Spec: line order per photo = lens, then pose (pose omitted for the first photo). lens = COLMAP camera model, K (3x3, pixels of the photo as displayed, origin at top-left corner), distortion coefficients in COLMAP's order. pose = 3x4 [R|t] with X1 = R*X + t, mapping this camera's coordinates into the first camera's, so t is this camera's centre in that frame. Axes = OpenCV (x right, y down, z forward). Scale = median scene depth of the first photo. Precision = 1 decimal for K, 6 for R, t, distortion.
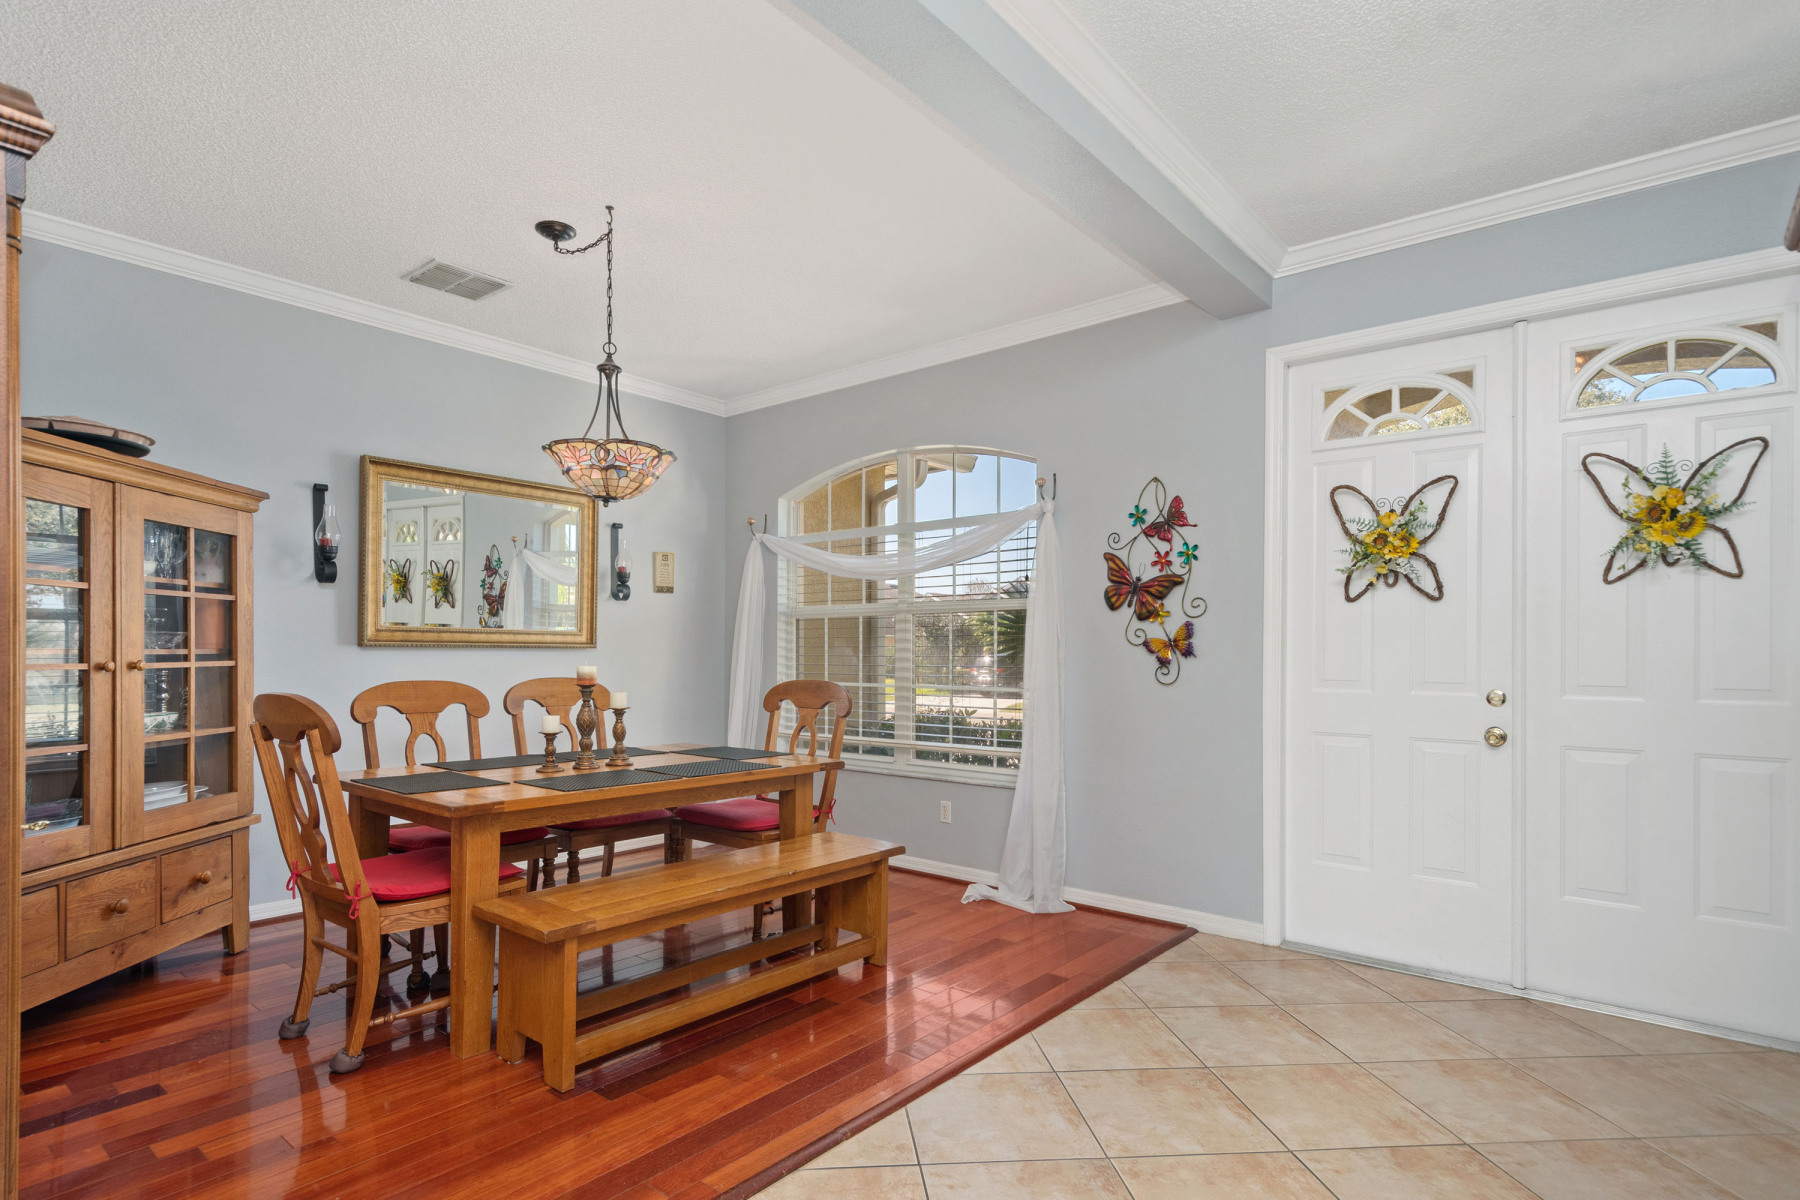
lens RADIAL K [[899.4, 0, 893.9], [0, 899.4, 653.1], [0, 0, 1]] dist [0.002734, -0.008296]
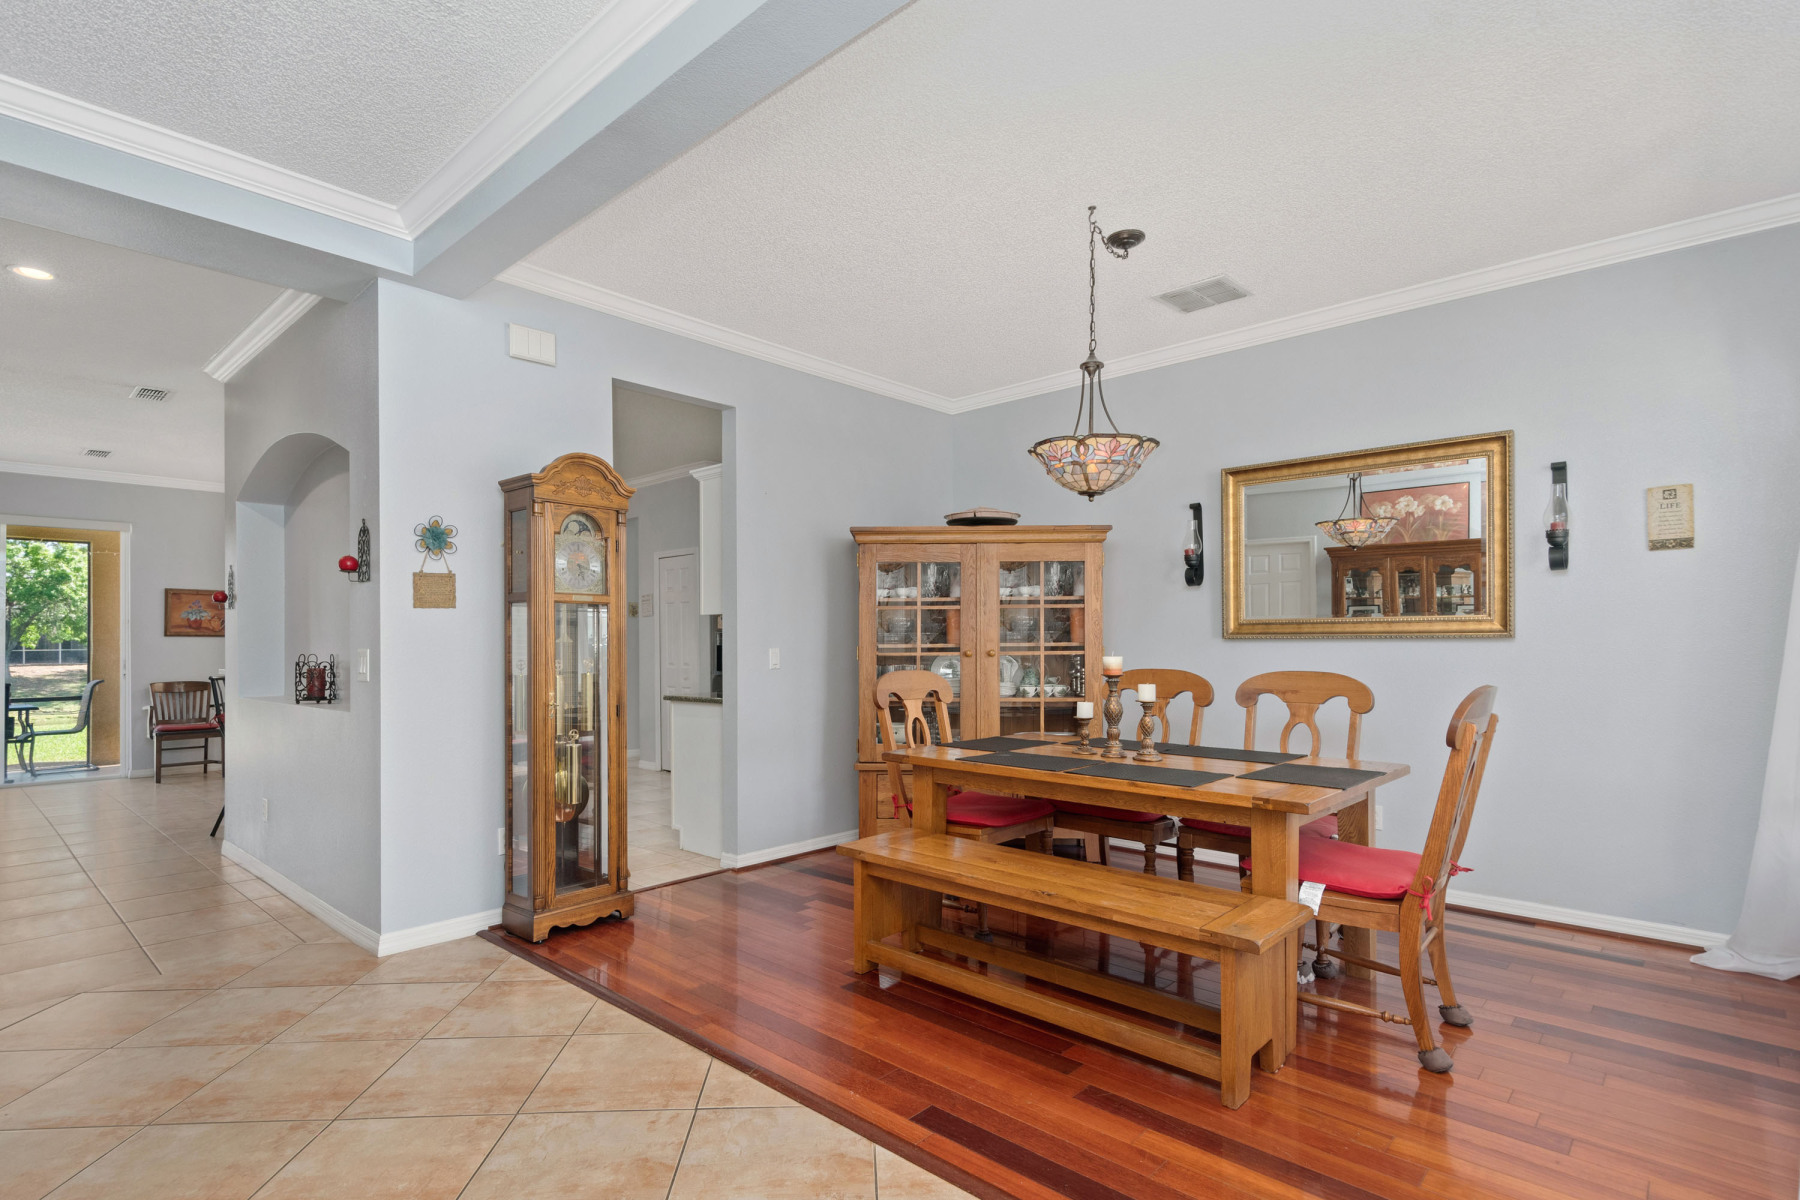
lens RADIAL K [[875.4, 0, 894.4], [0, 875.4, 638.3], [0, 0, 1]] dist [-0.000972, -0.000520]
pose [[-0.034877, -0.012581, -0.999312, 0.606734], [0.002777, 0.999916, -0.012686, 0.005118], [0.999388, -0.003218, -0.034839, 0.727318]]
